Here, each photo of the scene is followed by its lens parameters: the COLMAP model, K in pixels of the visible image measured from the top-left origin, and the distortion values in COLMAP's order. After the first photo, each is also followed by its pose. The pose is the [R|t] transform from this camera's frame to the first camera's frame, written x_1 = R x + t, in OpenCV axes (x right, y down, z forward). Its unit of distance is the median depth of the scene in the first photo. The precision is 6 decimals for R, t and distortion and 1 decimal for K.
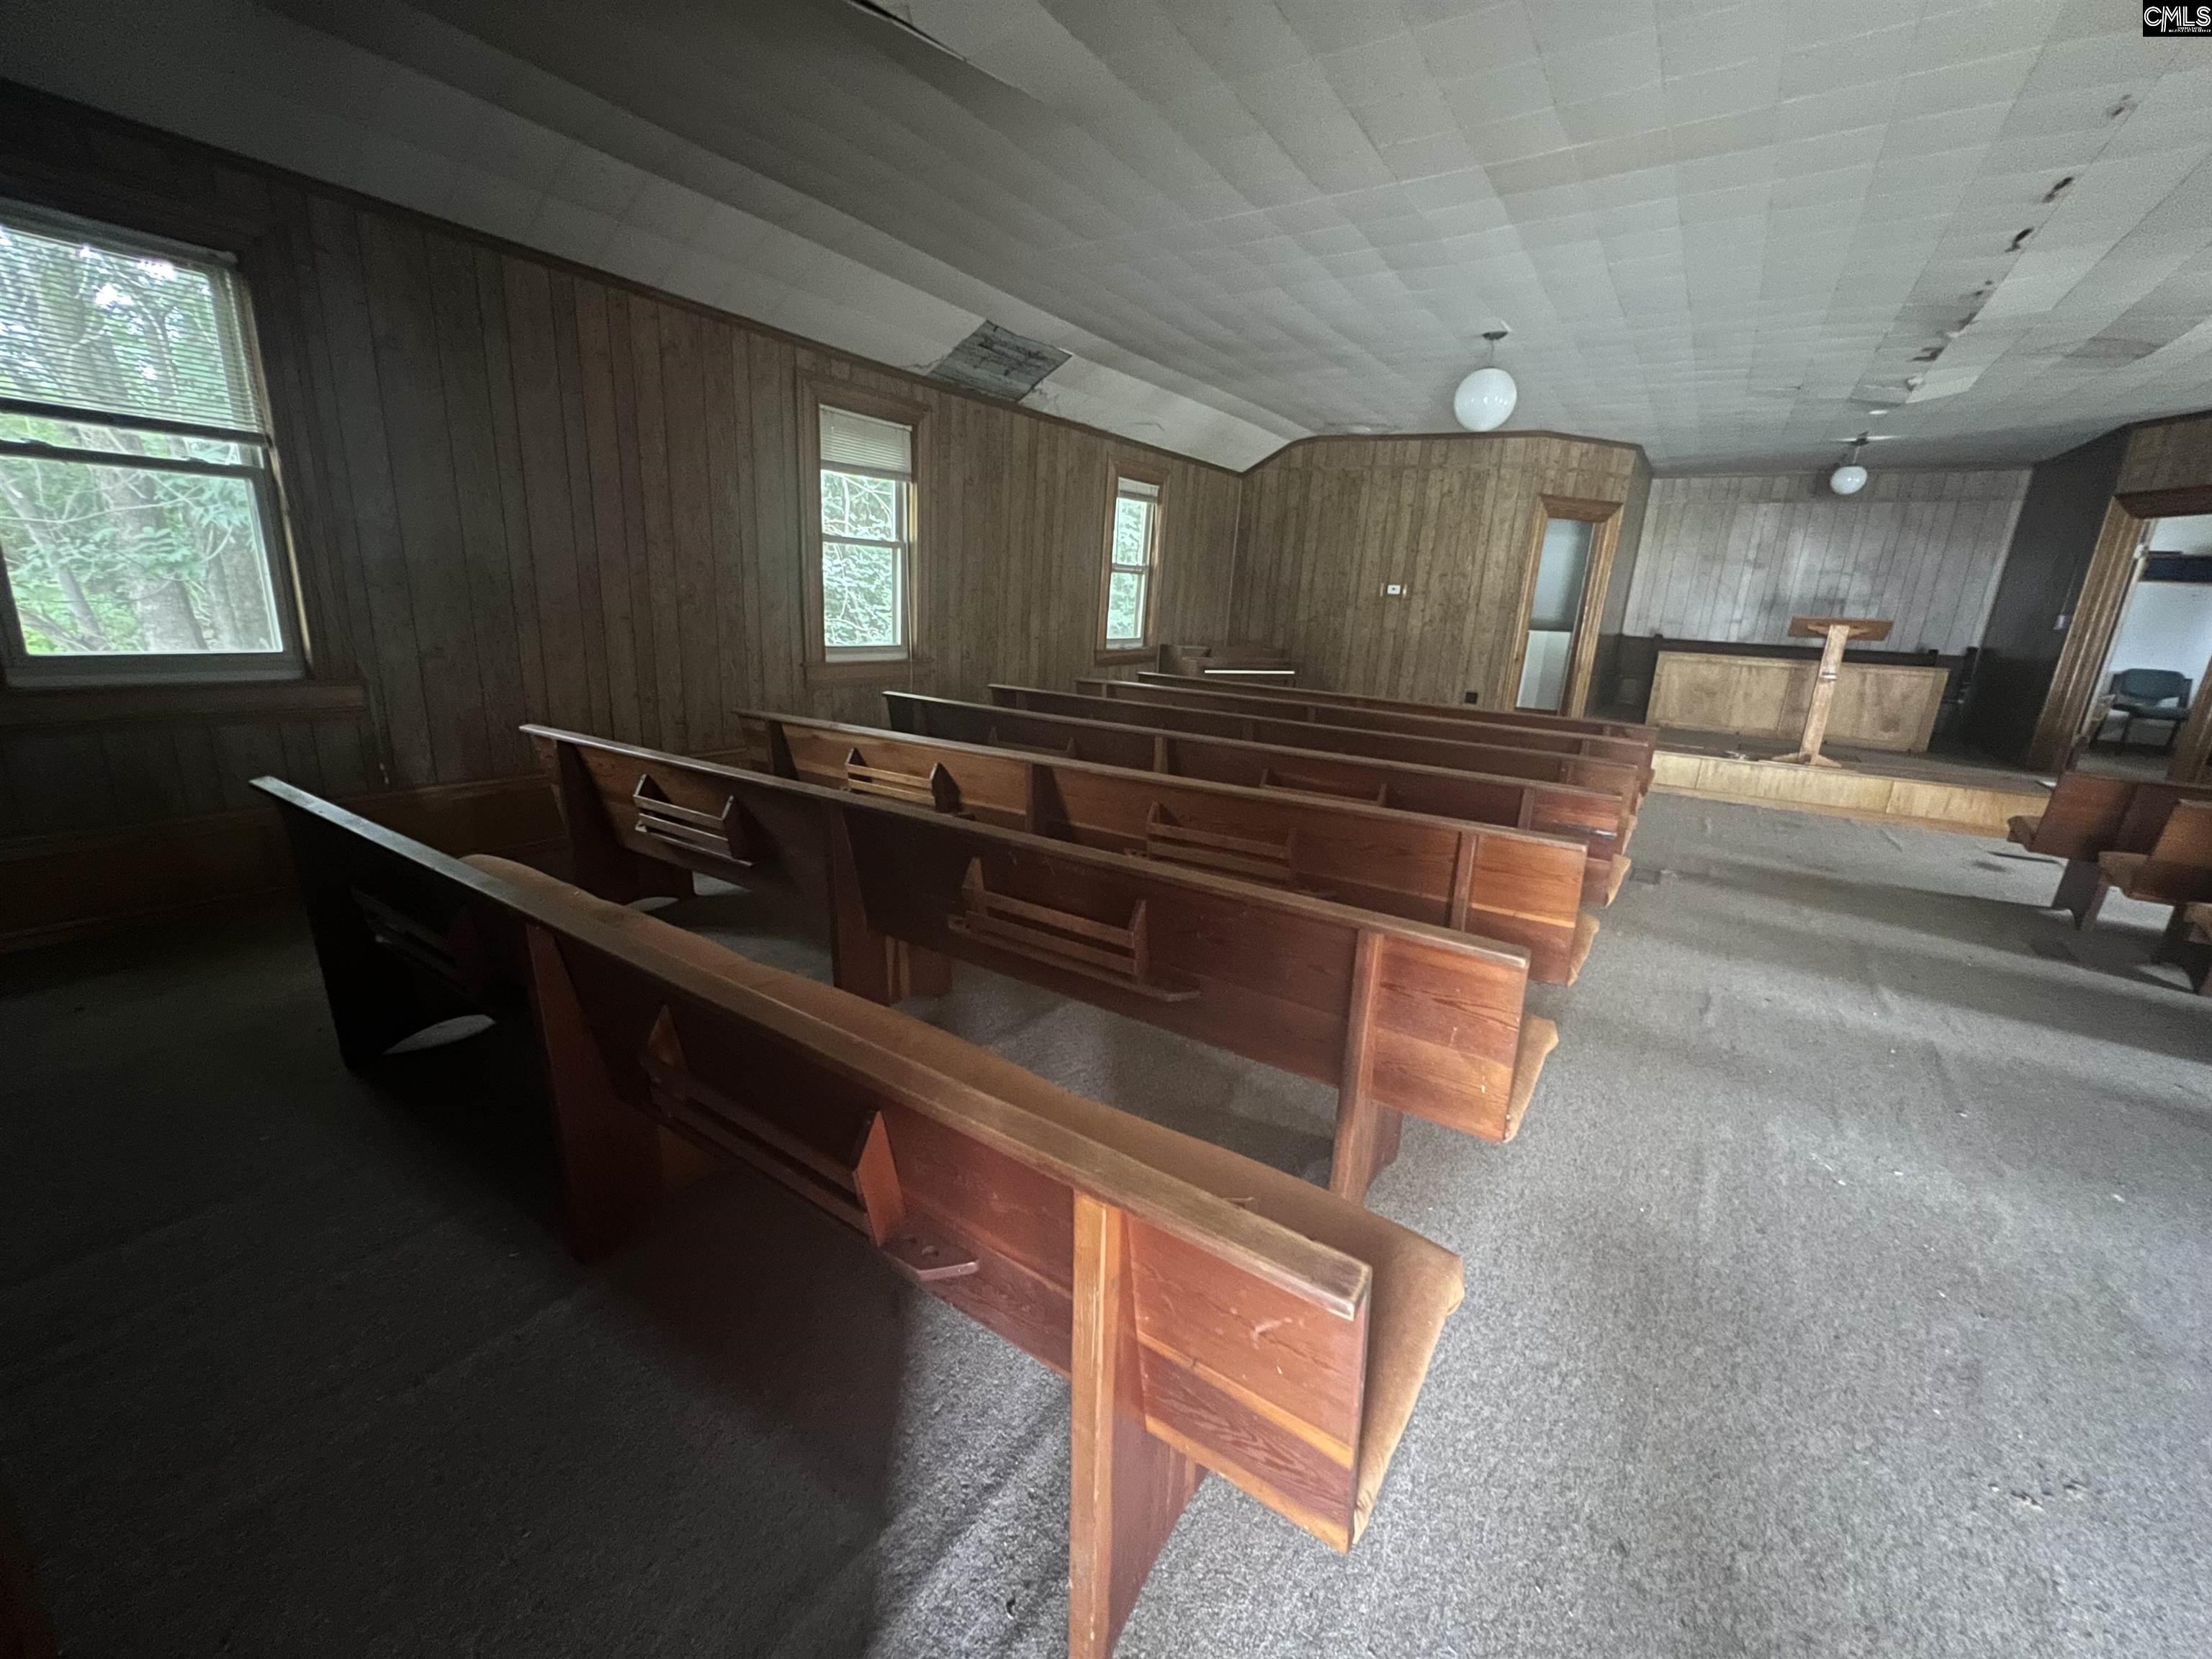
lens RADIAL K [[895.8, 0, 1111.6], [0, 895.8, 830.2], [0, 0, 1]] dist [0.000849, 0.000025]
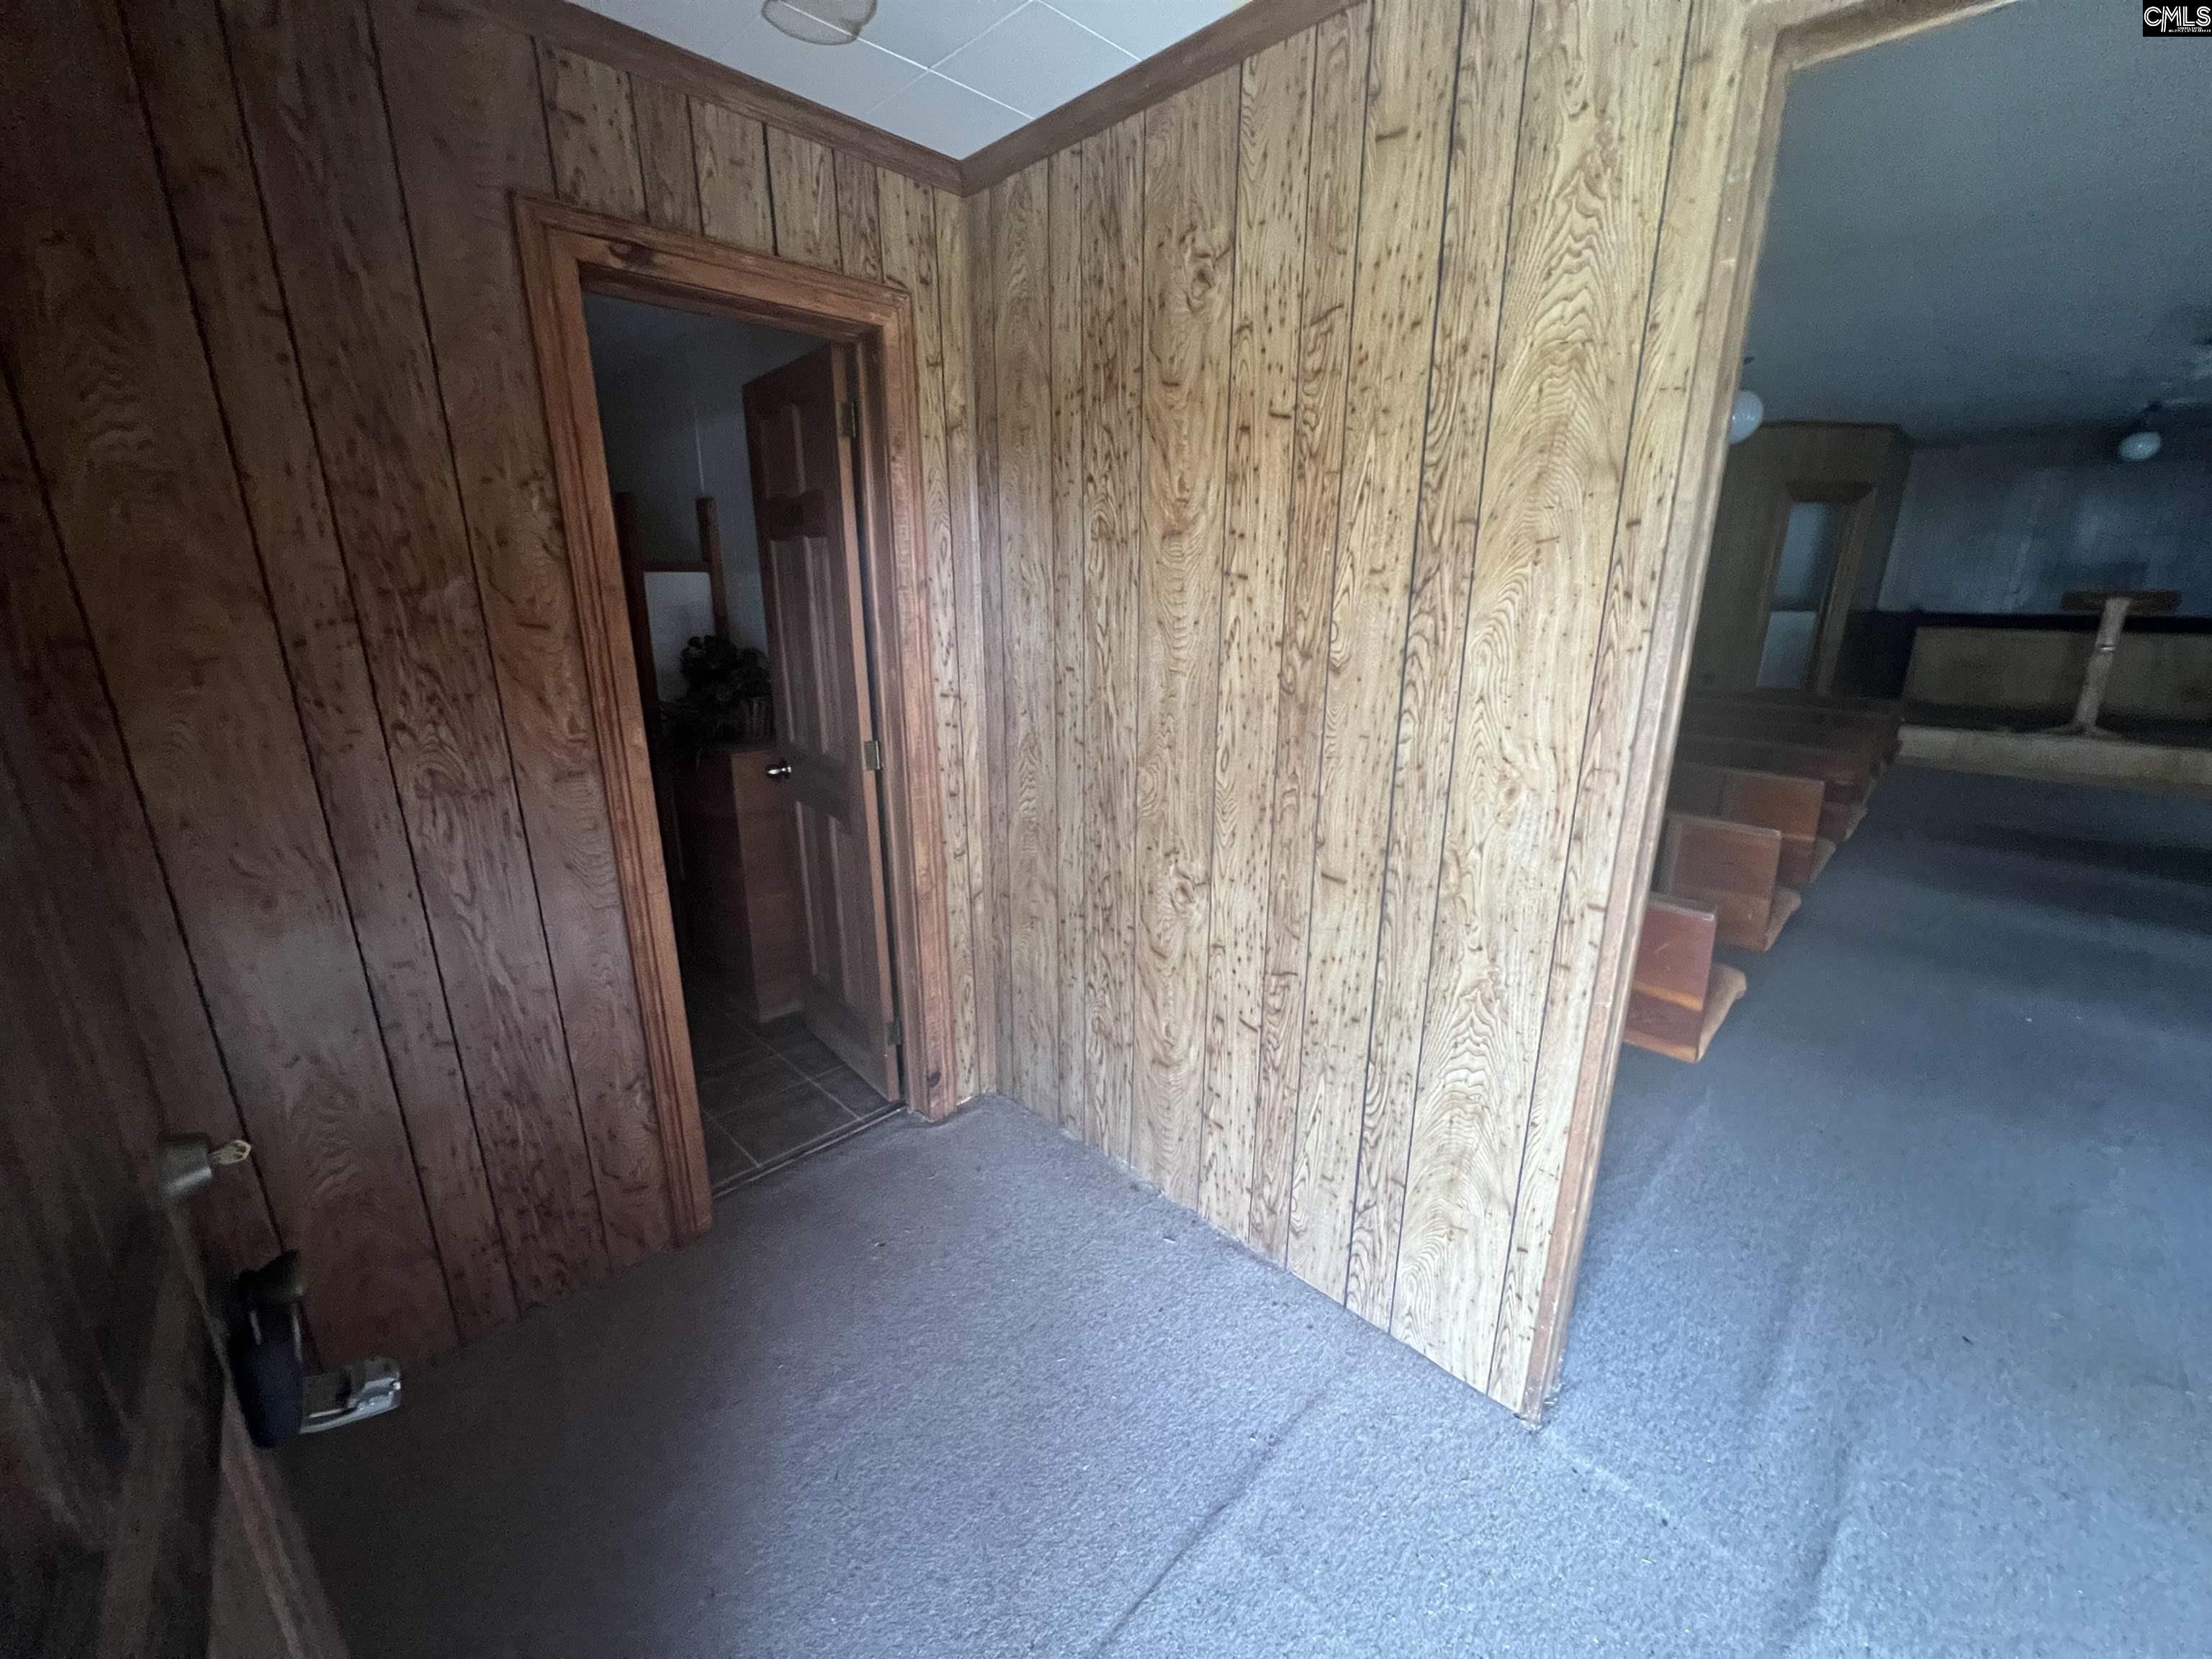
lens RADIAL K [[895.8, 0, 1101.3], [0, 895.8, 831.9], [0, 0, 1]] dist [0.000849, 0.000025]
pose [[0.980244, 0.006113, -0.197696, -0.087321], [-0.003714, 0.999915, 0.012503, 0.021377], [0.197756, -0.011522, 0.980184, -0.173910]]
